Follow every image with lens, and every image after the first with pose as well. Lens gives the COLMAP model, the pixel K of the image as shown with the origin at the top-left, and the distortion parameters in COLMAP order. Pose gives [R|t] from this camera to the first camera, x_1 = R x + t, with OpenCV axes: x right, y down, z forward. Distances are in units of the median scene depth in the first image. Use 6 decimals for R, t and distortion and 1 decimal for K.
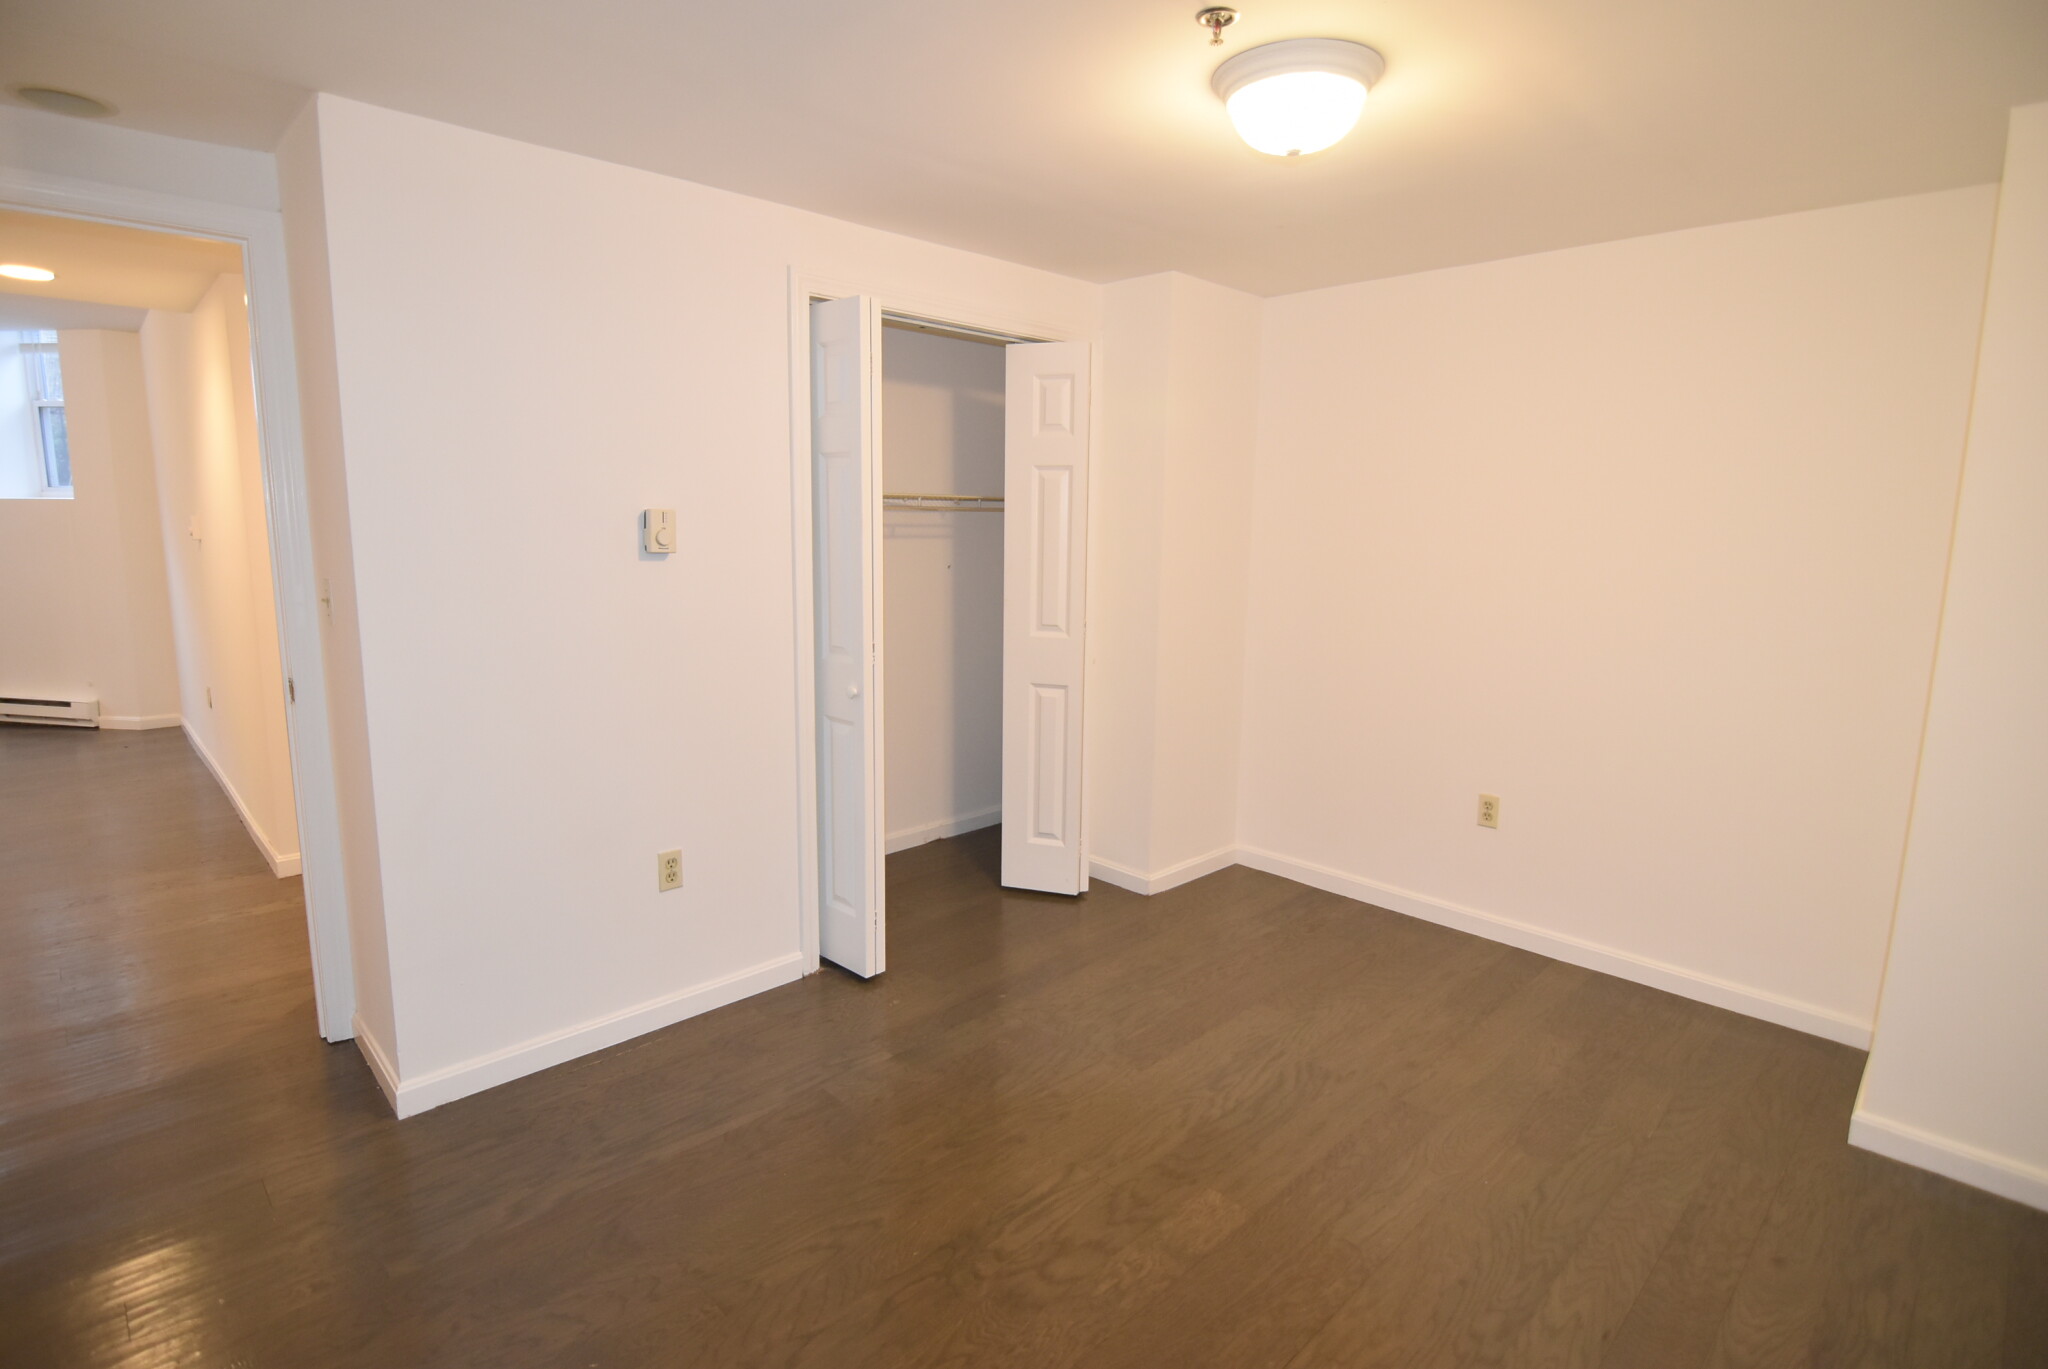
lens RADIAL K [[1012.7, 0, 1021.5], [0, 1012.7, 679.8], [0, 0, 1]] dist [-0.016766, -0.001010]
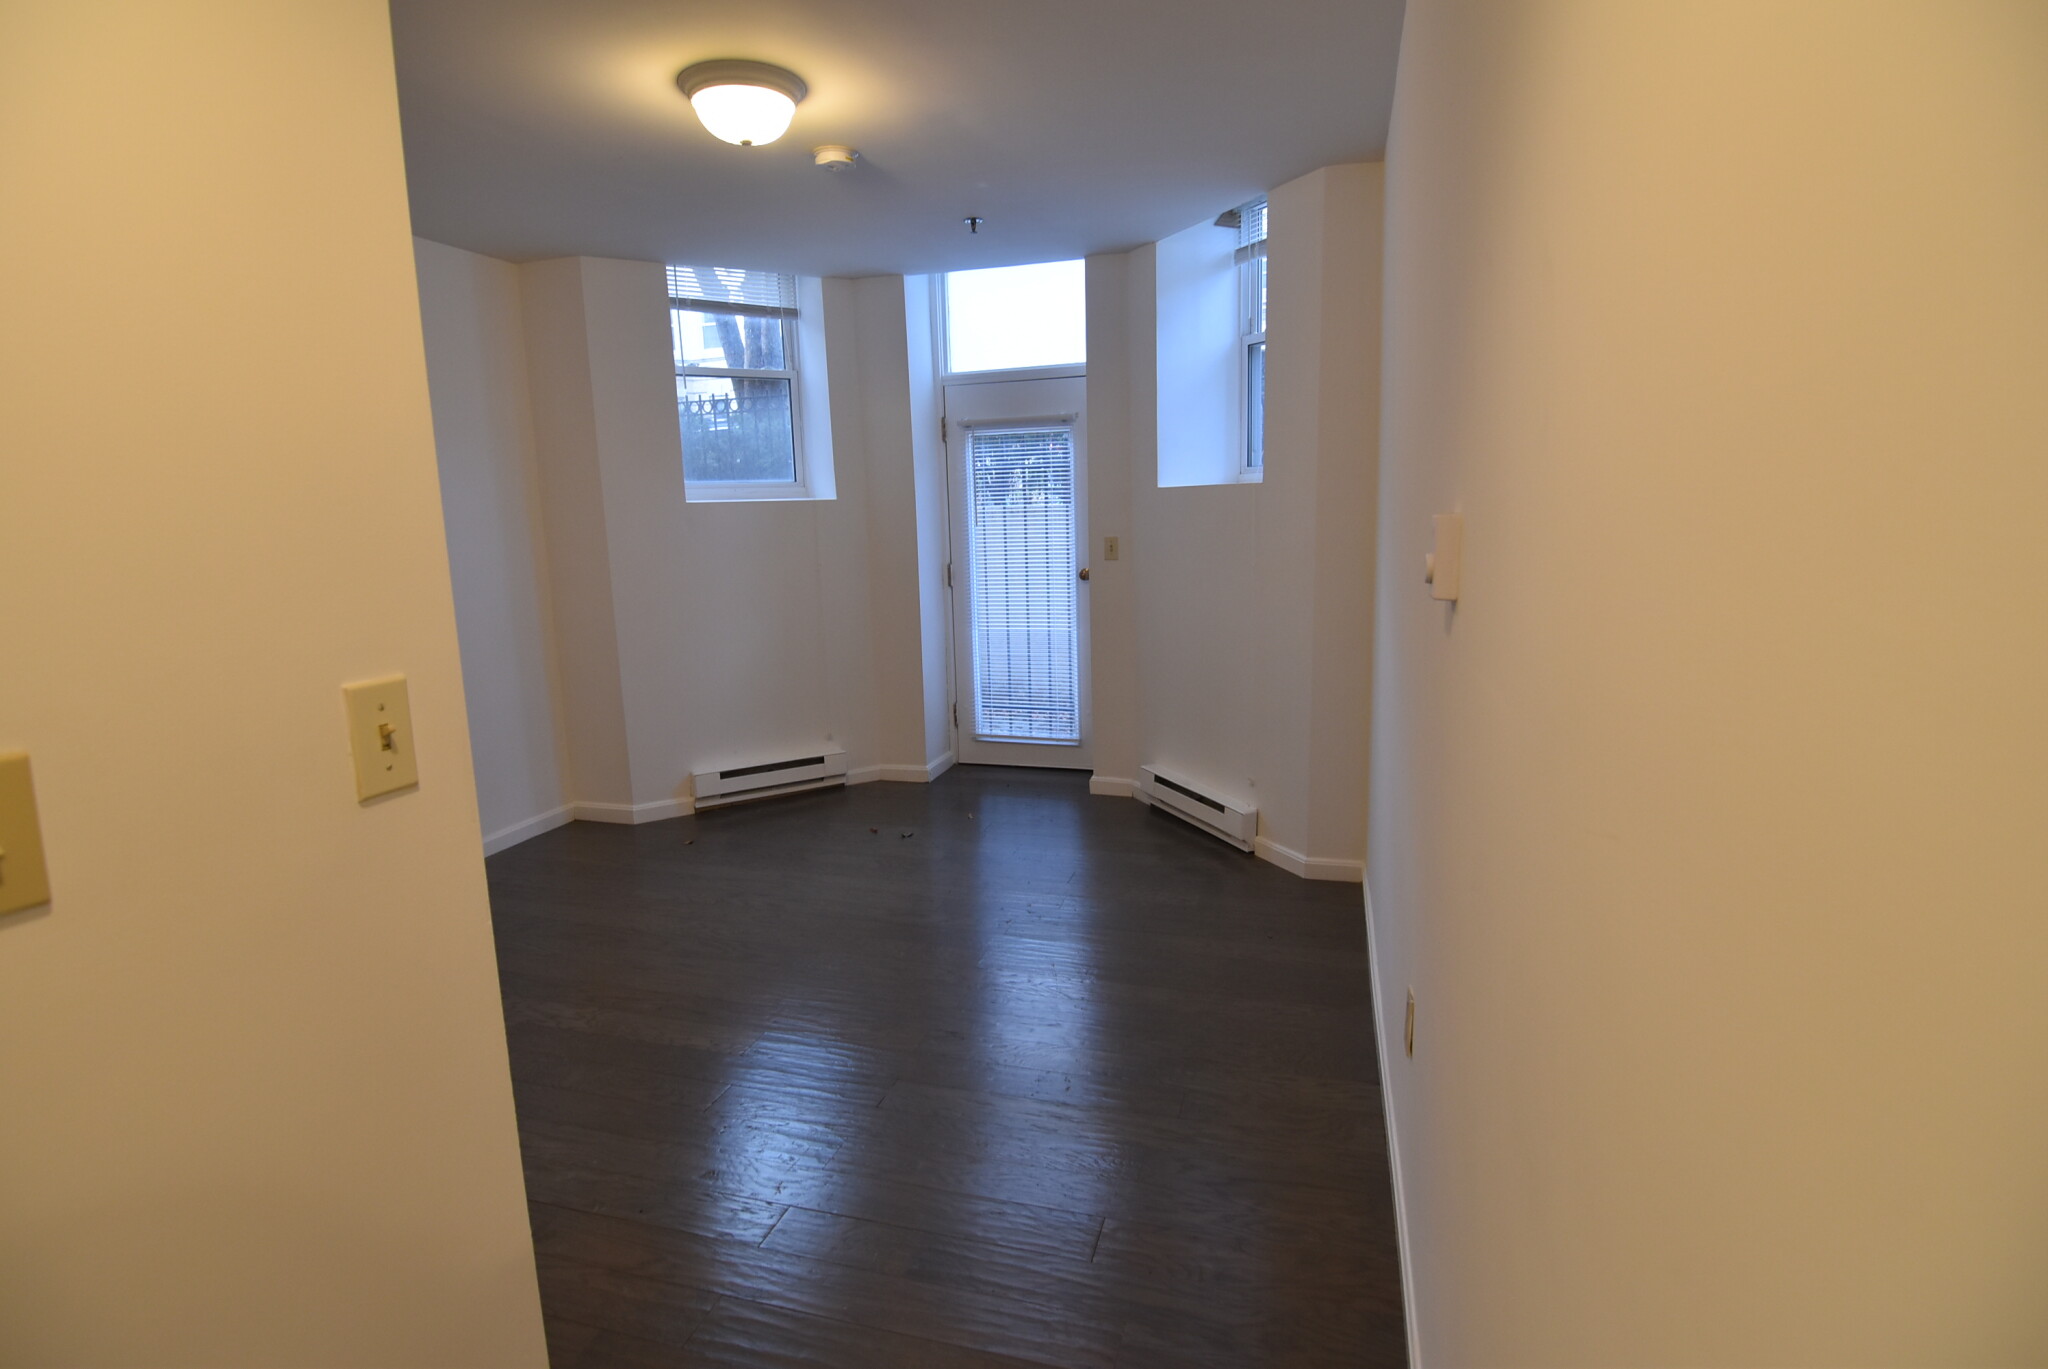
lens RADIAL K [[1012.7, 0, 1022.5], [0, 1012.7, 680.8], [0, 0, 1]] dist [-0.016766, -0.001010]
pose [[0.490553, 0.108397, -0.864643, -0.467547], [-0.102081, 0.992550, 0.066517, -0.083699], [0.865412, 0.055634, 0.497964, 0.559679]]
